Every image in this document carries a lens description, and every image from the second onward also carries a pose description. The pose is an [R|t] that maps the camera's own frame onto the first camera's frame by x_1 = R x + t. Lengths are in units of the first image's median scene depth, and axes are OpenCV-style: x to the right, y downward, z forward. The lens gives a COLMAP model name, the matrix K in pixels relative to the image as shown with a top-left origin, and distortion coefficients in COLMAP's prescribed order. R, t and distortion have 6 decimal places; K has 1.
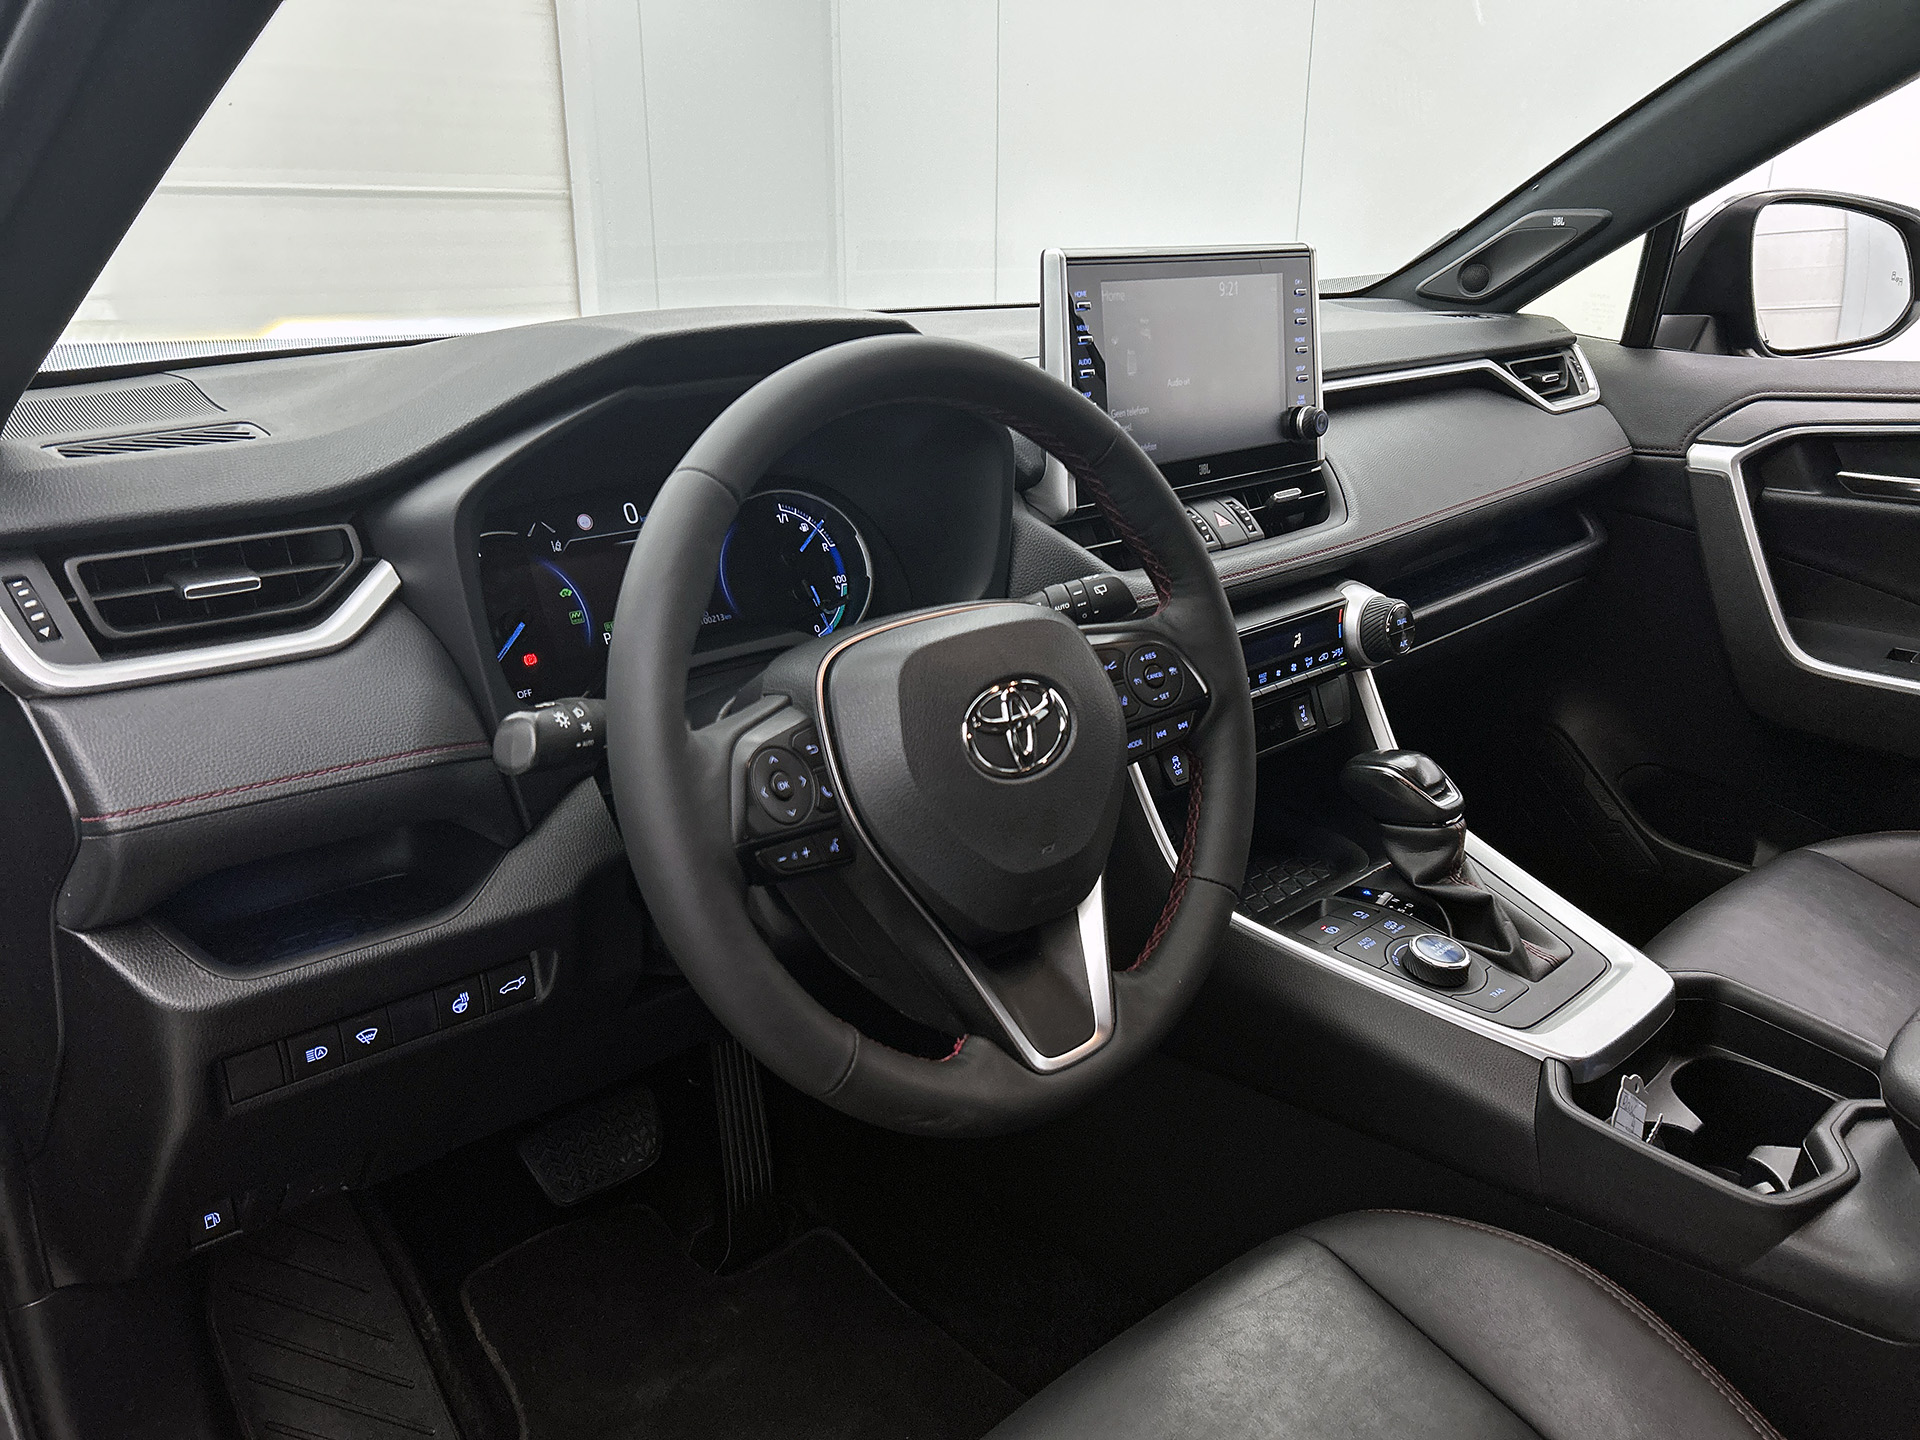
lens RADIAL K [[1445.5, 0, 960.4], [0, 1445.5, 721.4], [0, 0, 1]] dist [0.021192, -0.010353]
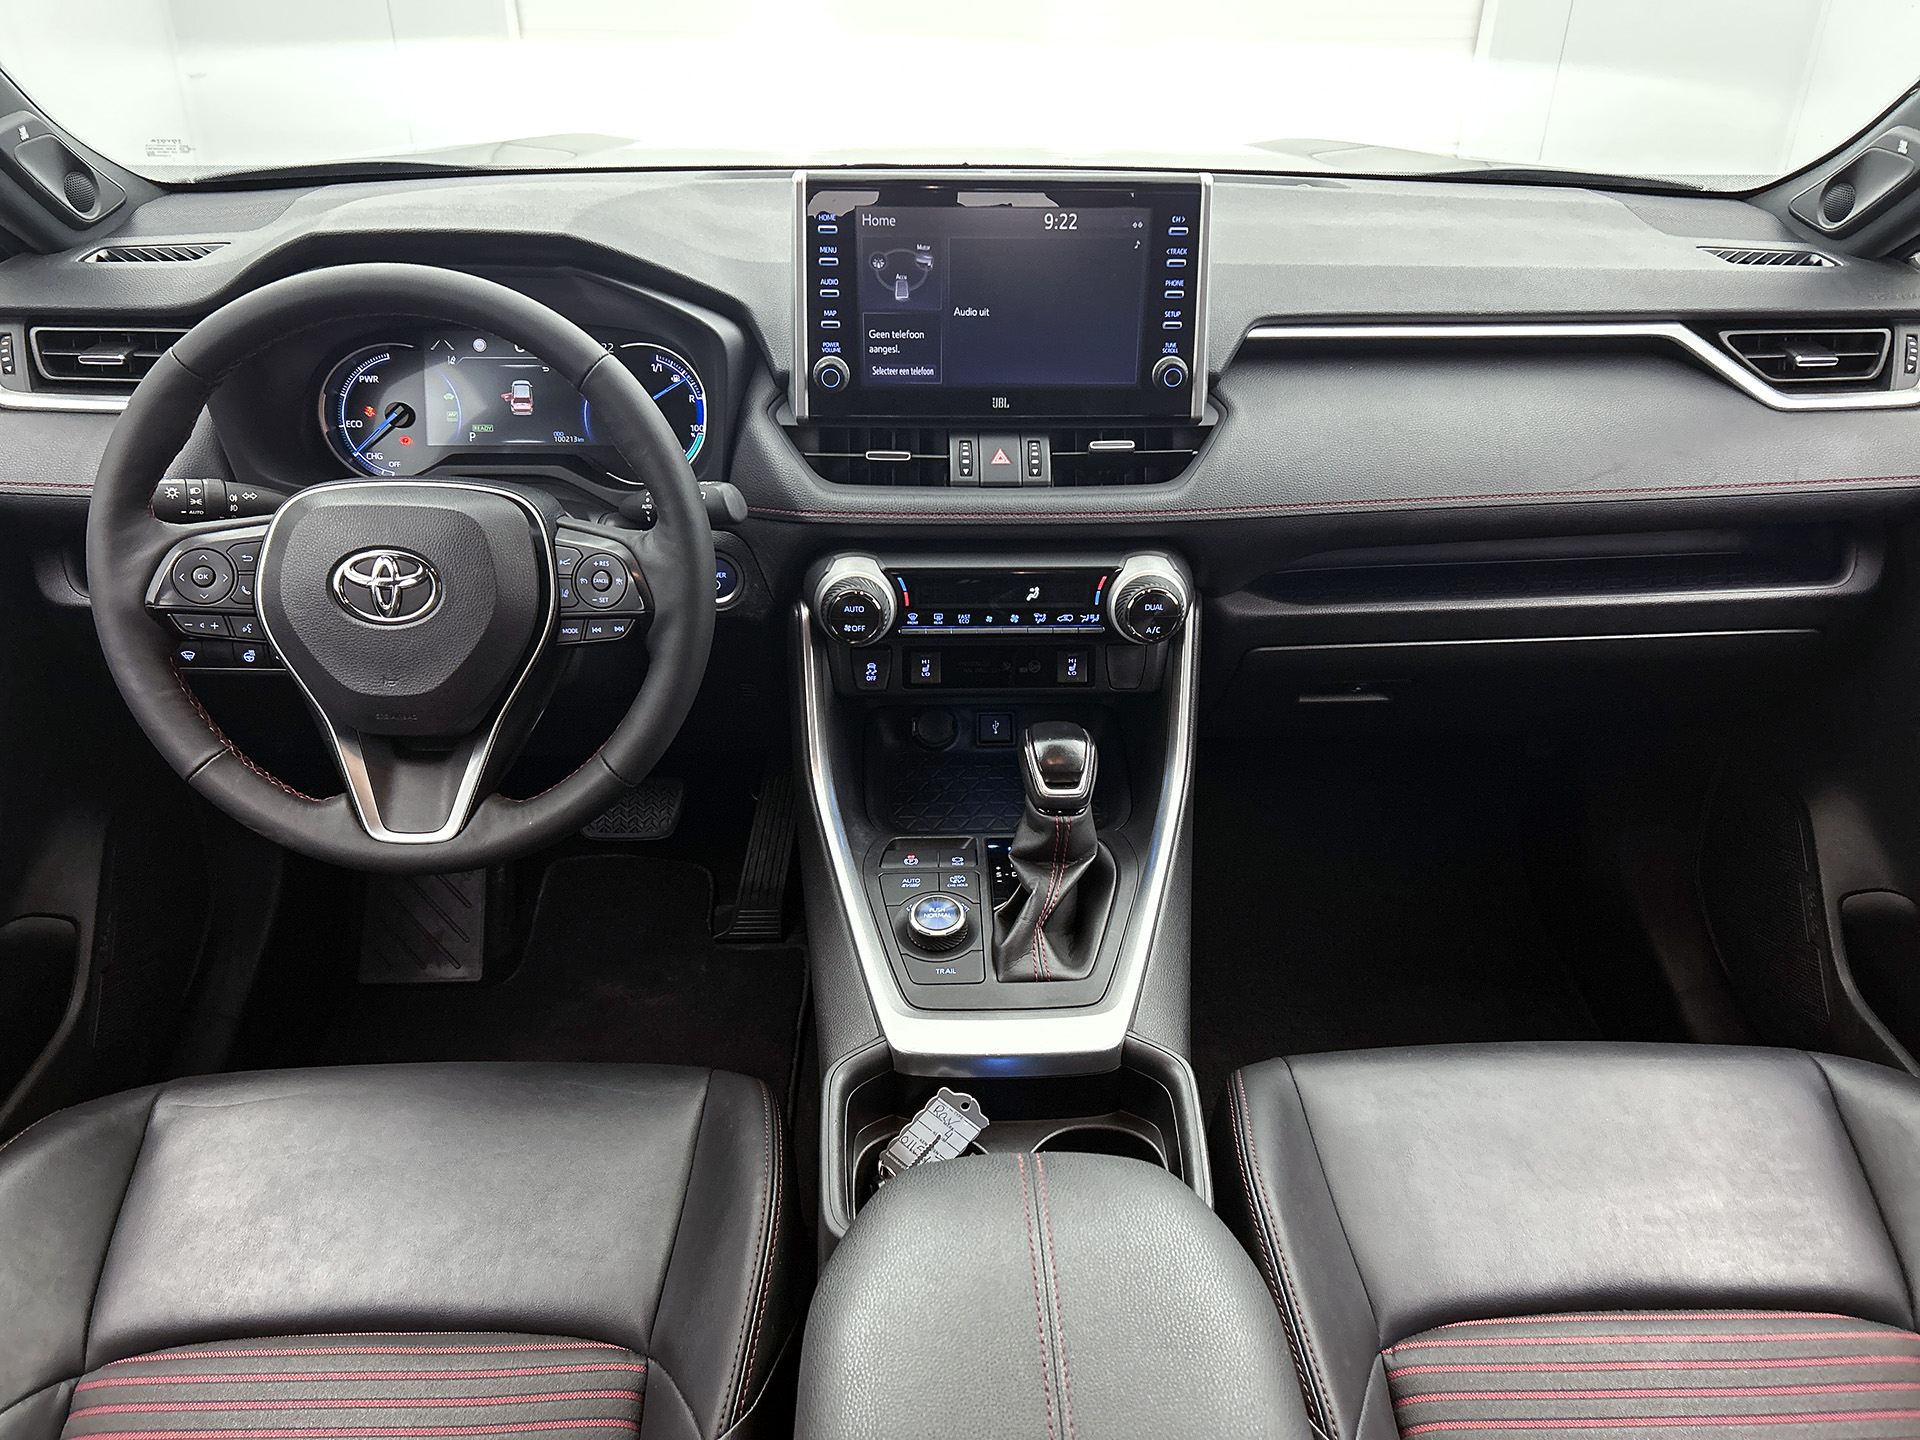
lens RADIAL K [[1445.5, 0, 968.1], [0, 1445.5, 724.8], [0, 0, 1]] dist [0.021192, -0.010353]
pose [[0.756672, 0.345824, -0.554845, 0.793226], [-0.229026, 0.935085, 0.270486, -0.233979], [0.612368, -0.077595, 0.786755, 0.180952]]
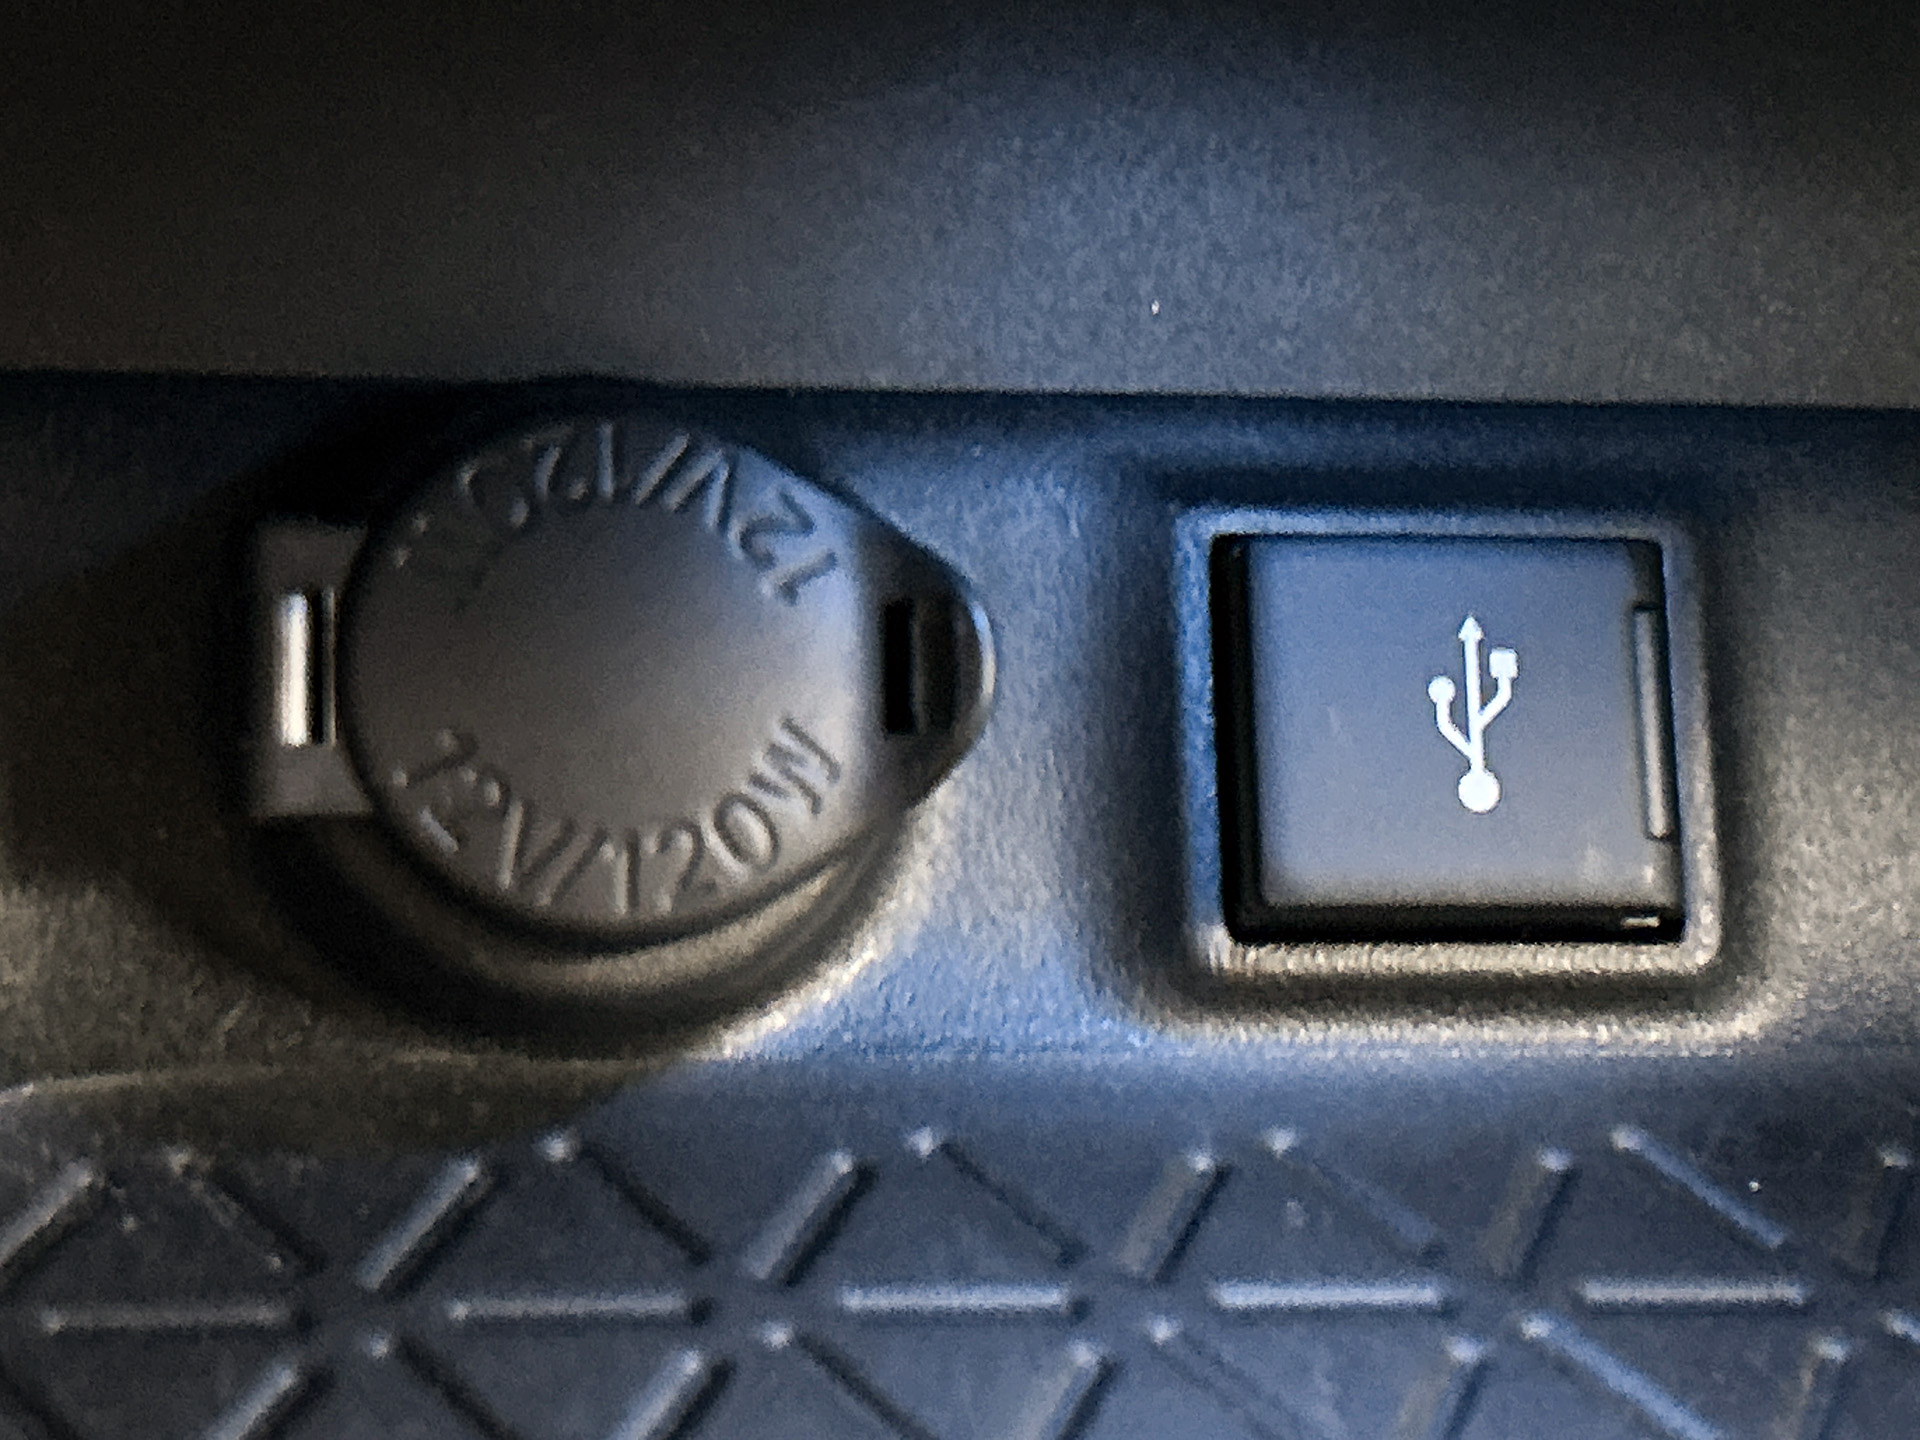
lens RADIAL K [[4255.0, 0, 960.7], [0, 4255.0, 721.5], [0, 0, 1]] dist [0.135747, 0.000000]
pose [[0.835442, 0.334180, -0.436303, 0.238547], [-0.274528, 0.941504, 0.195459, 0.042423], [0.476099, -0.043517, 0.878314, 0.895505]]
